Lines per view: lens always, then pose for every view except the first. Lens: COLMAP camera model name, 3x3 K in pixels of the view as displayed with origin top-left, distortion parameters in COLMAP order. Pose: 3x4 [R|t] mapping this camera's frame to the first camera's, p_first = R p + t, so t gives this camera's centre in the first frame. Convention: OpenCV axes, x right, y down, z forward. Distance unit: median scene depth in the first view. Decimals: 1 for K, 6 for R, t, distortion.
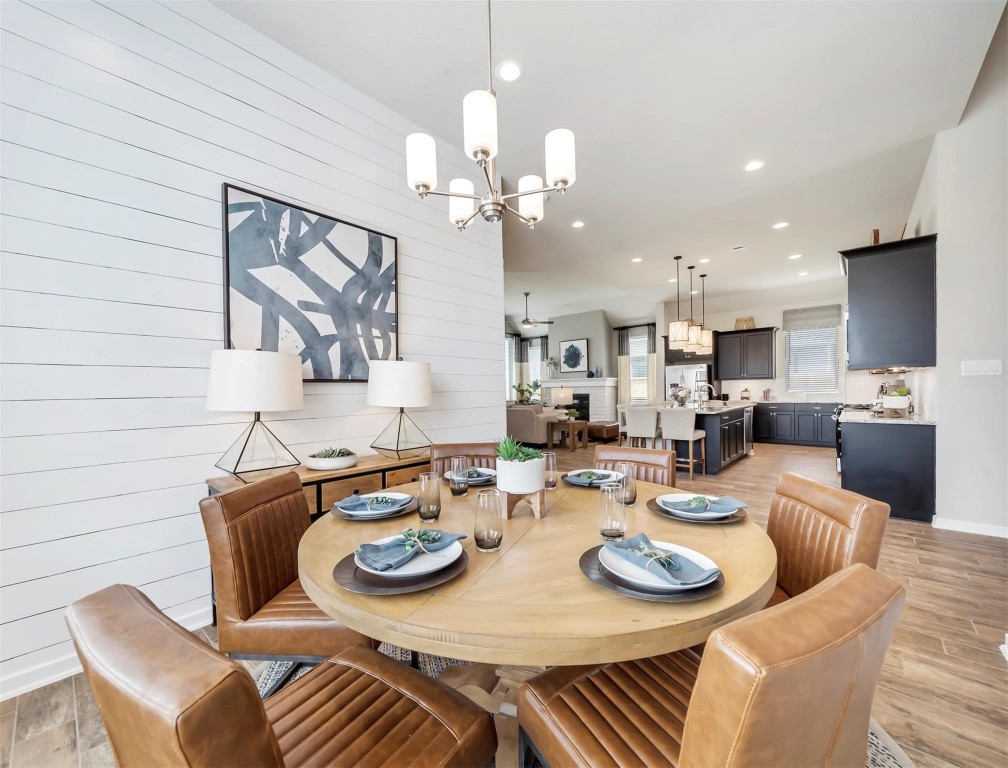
lens RADIAL K [[396.0, 0, 501.1], [0, 396.0, 398.9], [0, 0, 1]] dist [-0.003717, 0.000780]
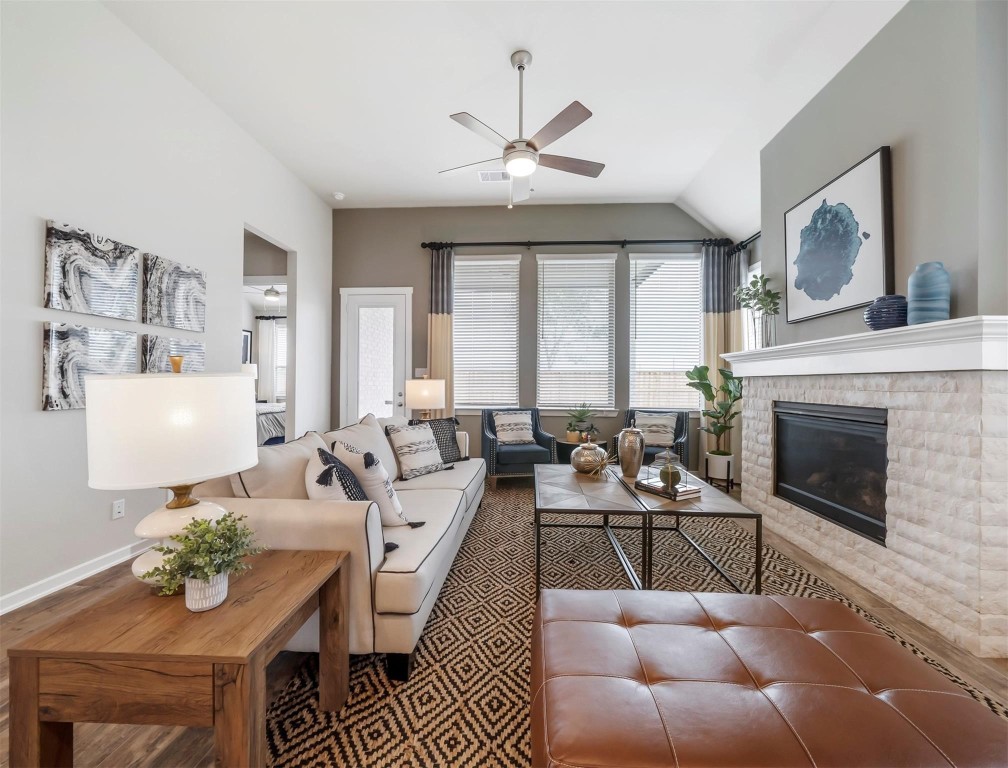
lens RADIAL K [[396.0, 0, 507.6], [0, 396.0, 380.0], [0, 0, 1]] dist [-0.003717, 0.000780]
pose [[0.624691, 0.011863, -0.780782, 0.261508], [-0.031829, 0.999440, -0.010280, -0.019814], [0.780223, 0.031273, 0.624719, 0.728233]]
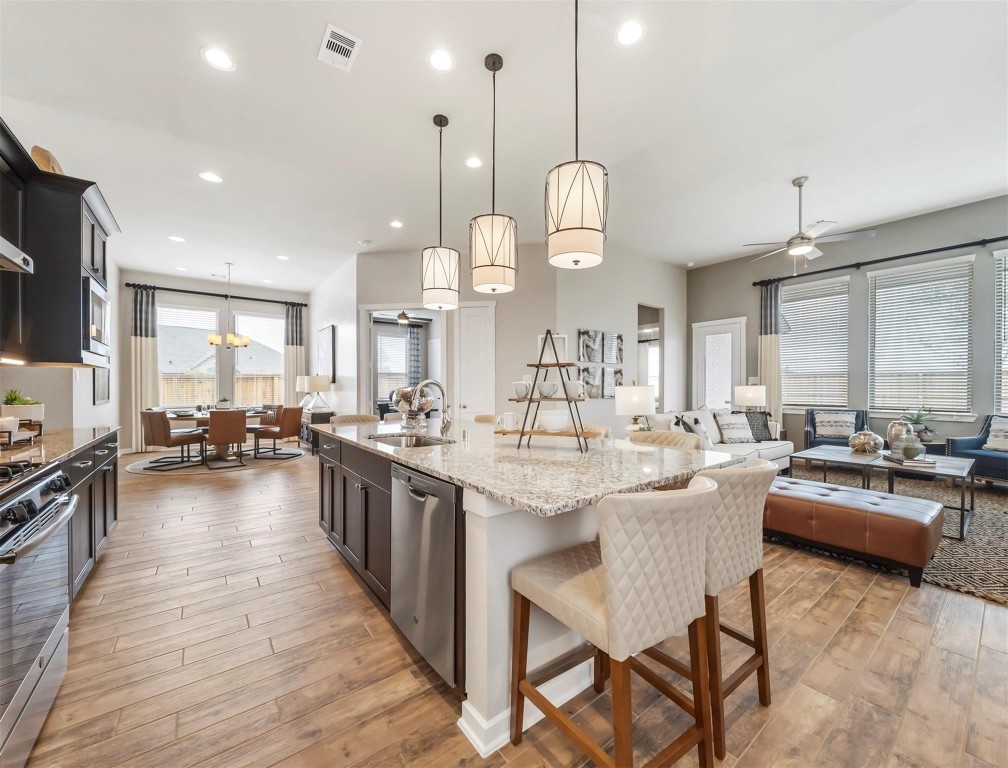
lens RADIAL K [[396.0, 0, 512.2], [0, 396.0, 389.0], [0, 0, 1]] dist [-0.003717, 0.000780]
pose [[-0.176248, 0.017168, -0.984196, 0.527023], [-0.021320, 0.999547, 0.021254, -0.021730], [0.984115, 0.024729, -0.175802, 0.674073]]
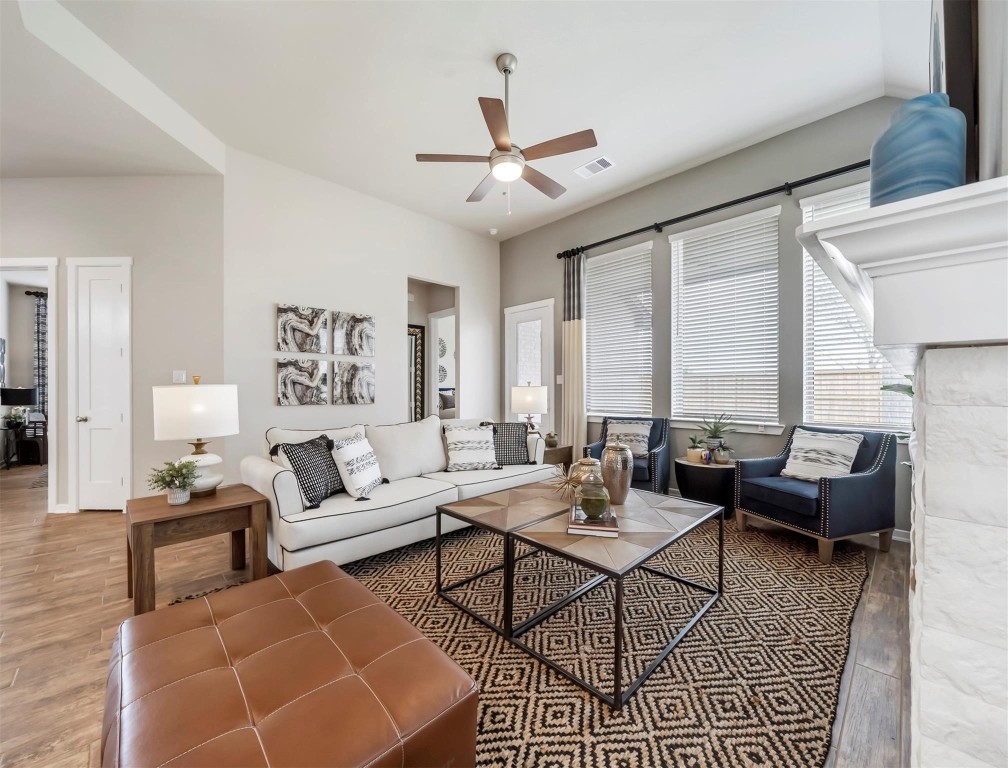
lens RADIAL K [[396.0, 0, 503.3], [0, 396.0, 388.0], [0, 0, 1]] dist [-0.003717, 0.000780]
pose [[-0.063074, 0.010273, -0.997956, 0.323680], [-0.019783, 0.999738, 0.011541, -0.024122], [0.997813, 0.020471, -0.062855, 0.915018]]
